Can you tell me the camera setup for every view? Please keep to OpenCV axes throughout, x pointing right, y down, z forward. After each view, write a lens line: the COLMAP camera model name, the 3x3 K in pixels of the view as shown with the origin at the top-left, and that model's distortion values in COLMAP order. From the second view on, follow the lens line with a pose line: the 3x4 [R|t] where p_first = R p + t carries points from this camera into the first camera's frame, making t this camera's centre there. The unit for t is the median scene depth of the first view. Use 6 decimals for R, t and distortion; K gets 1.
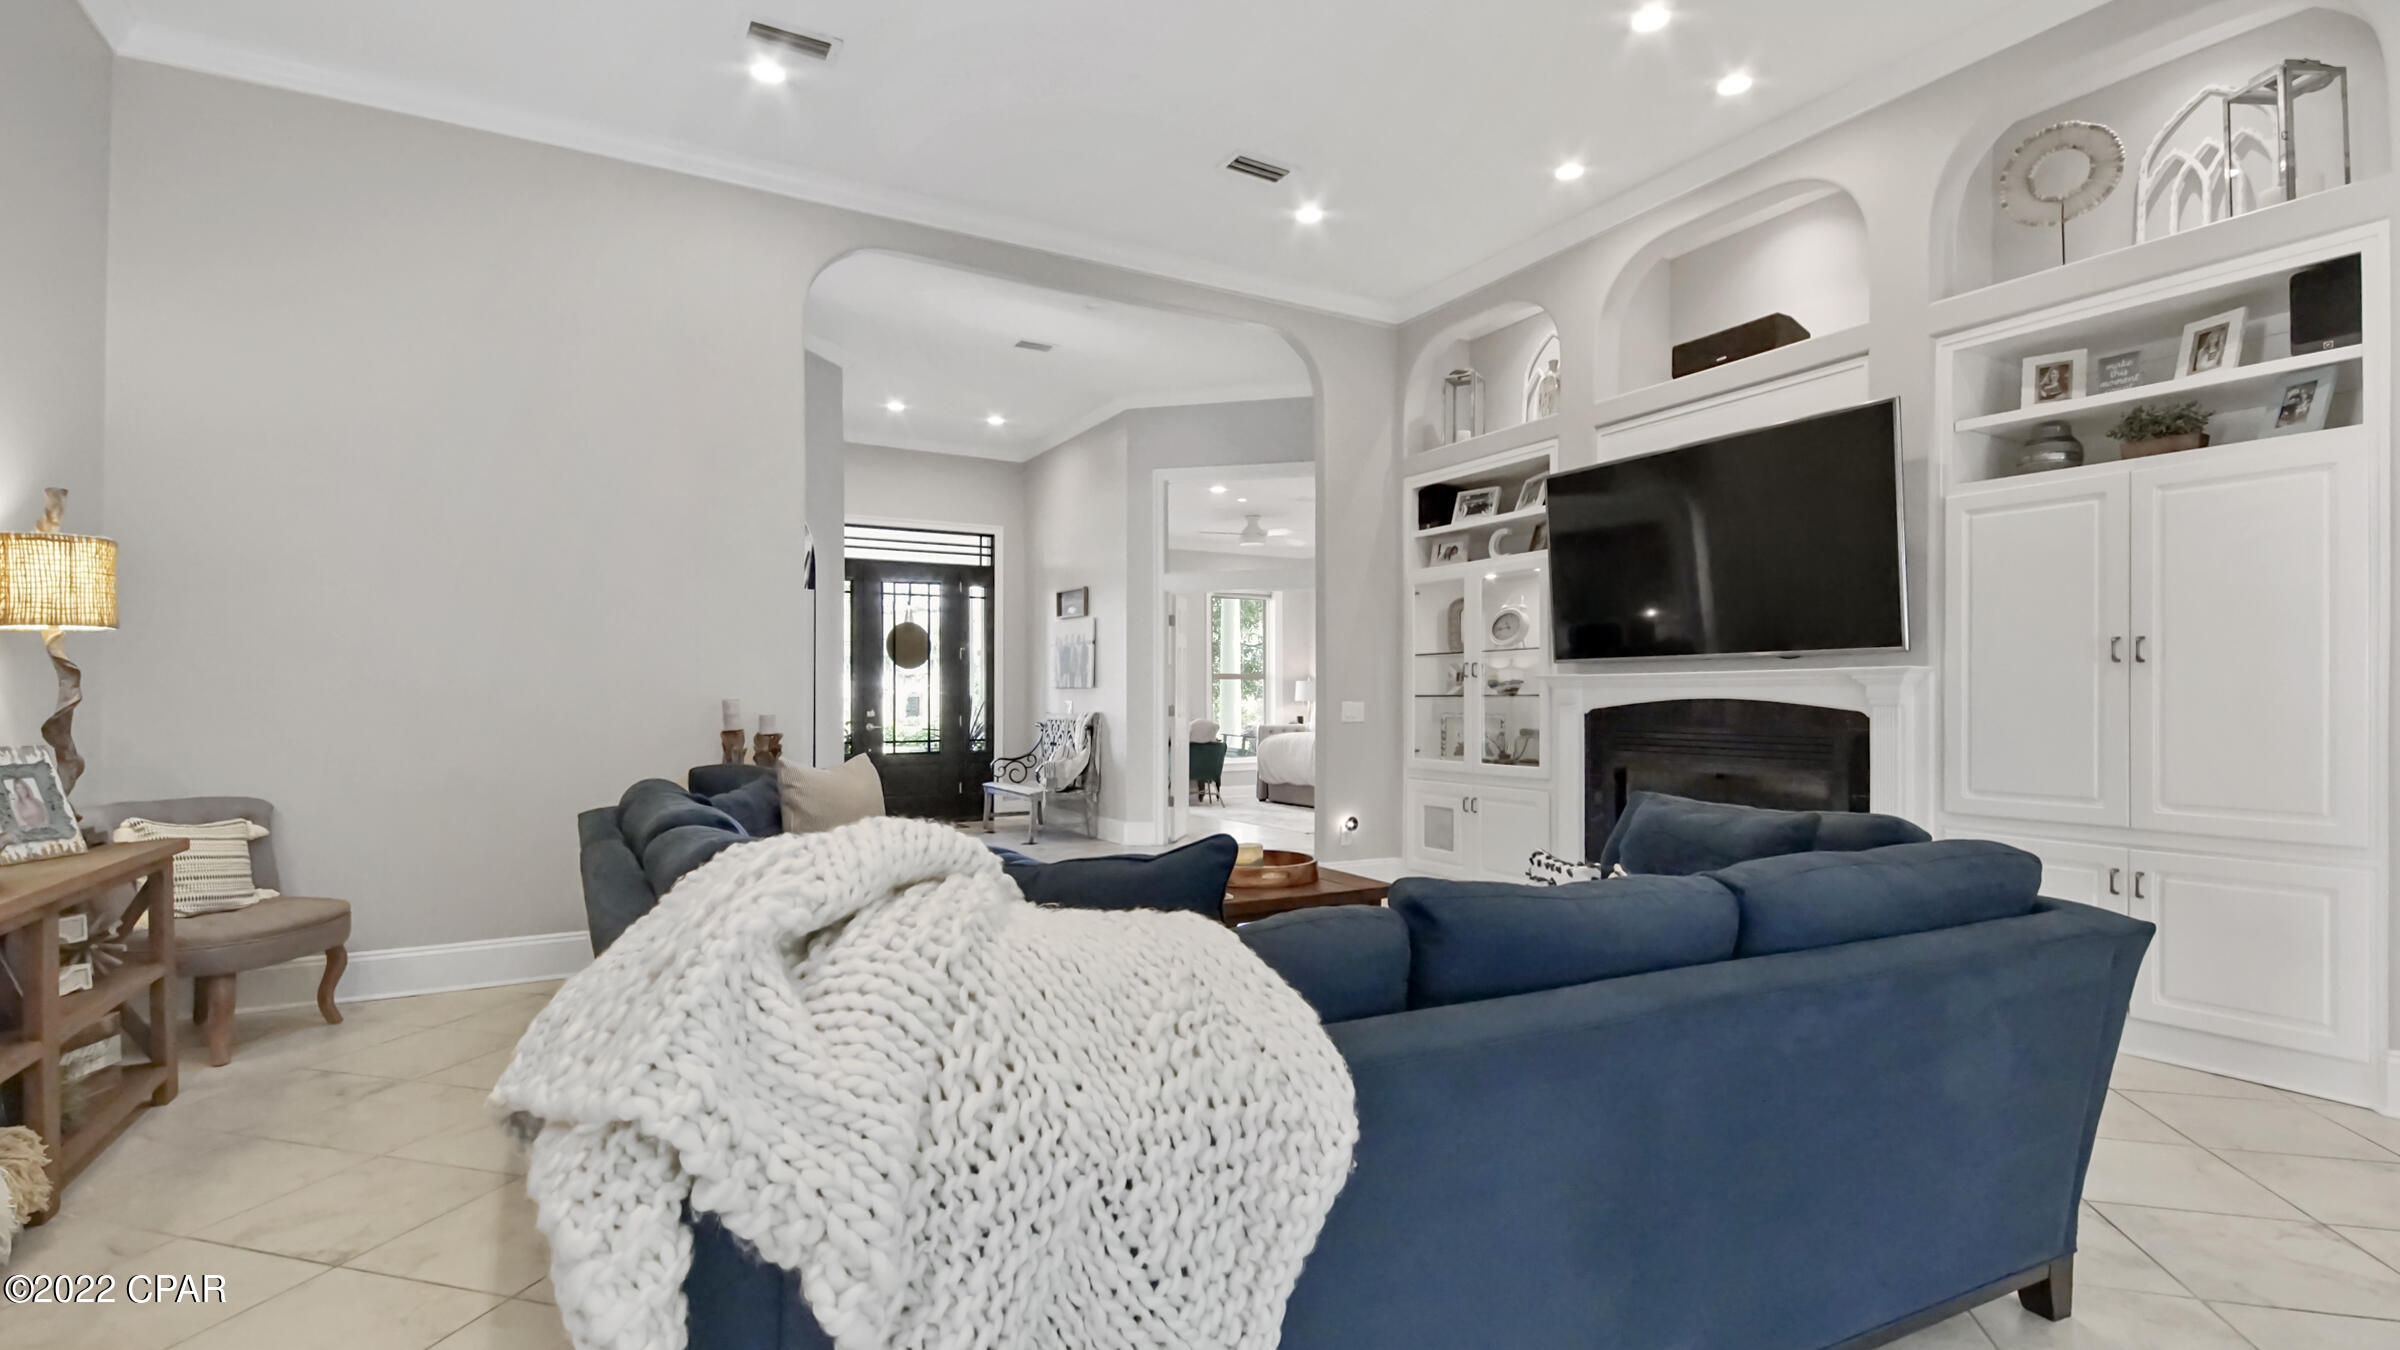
lens RADIAL K [[1075.6, 0, 1218.8], [0, 1075.6, 697.0], [0, 0, 1]] dist [0.017803, -0.004259]
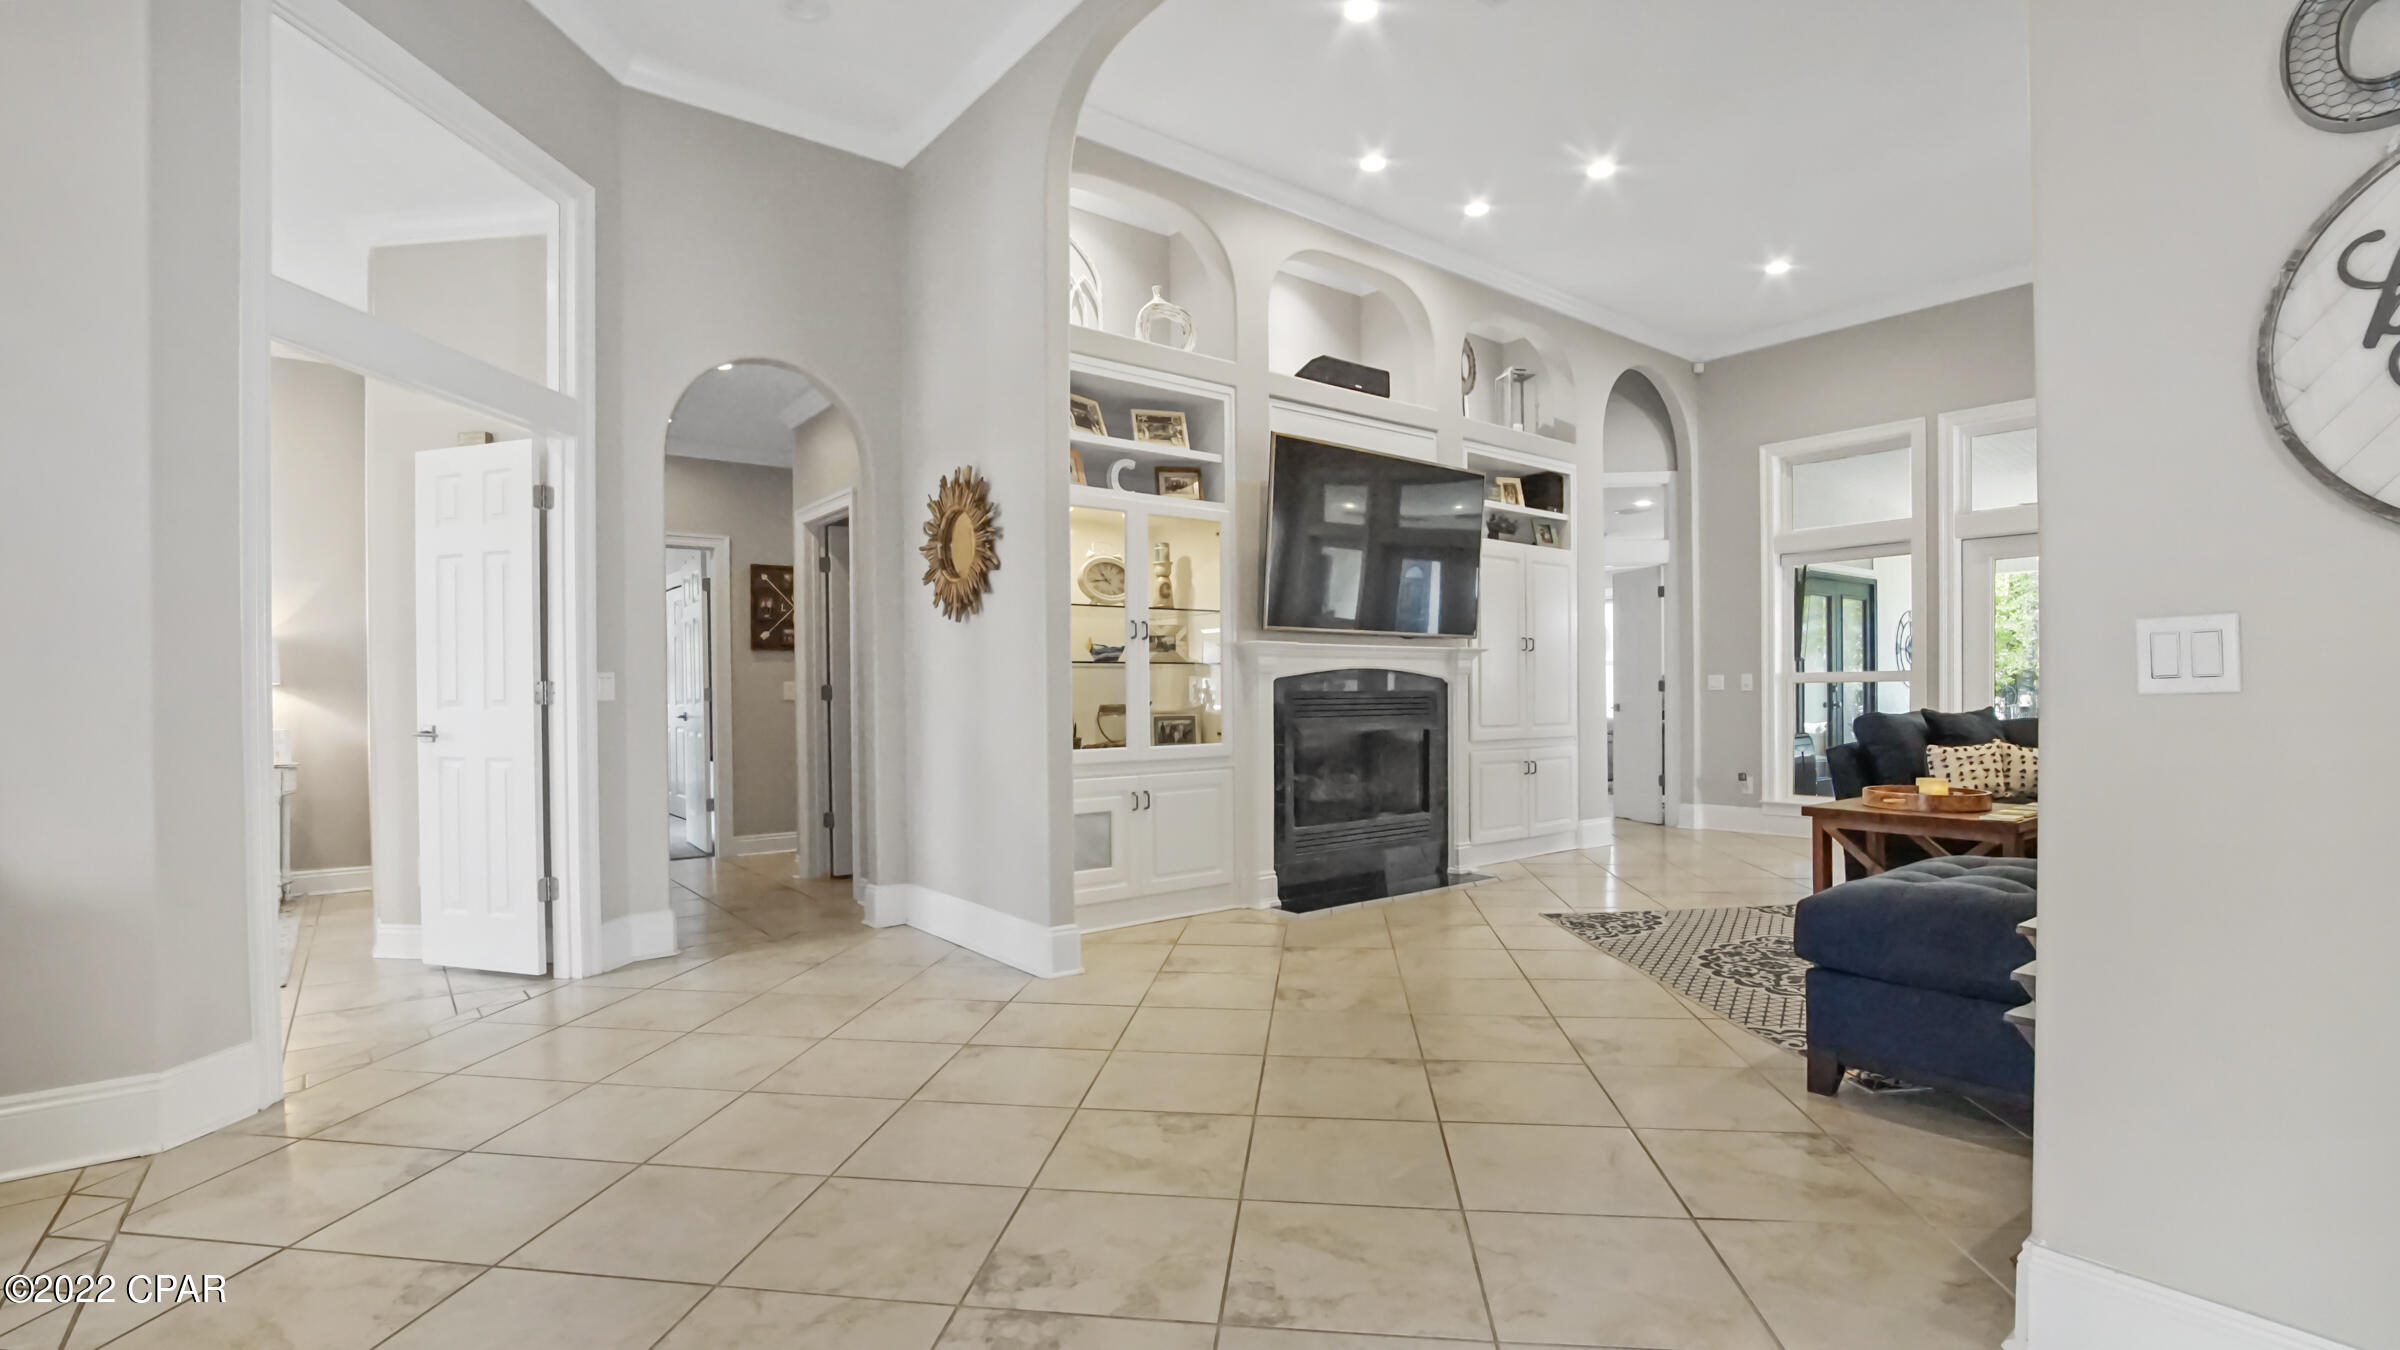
lens RADIAL K [[1075.6, 0, 1219.9], [0, 1075.6, 690.1], [0, 0, 1]] dist [0.017803, -0.004259]
pose [[-0.142070, -0.001720, 0.989855, -0.372748], [0.007674, 0.999967, 0.002839, 0.011021], [-0.989827, 0.007999, -0.142052, 0.705845]]
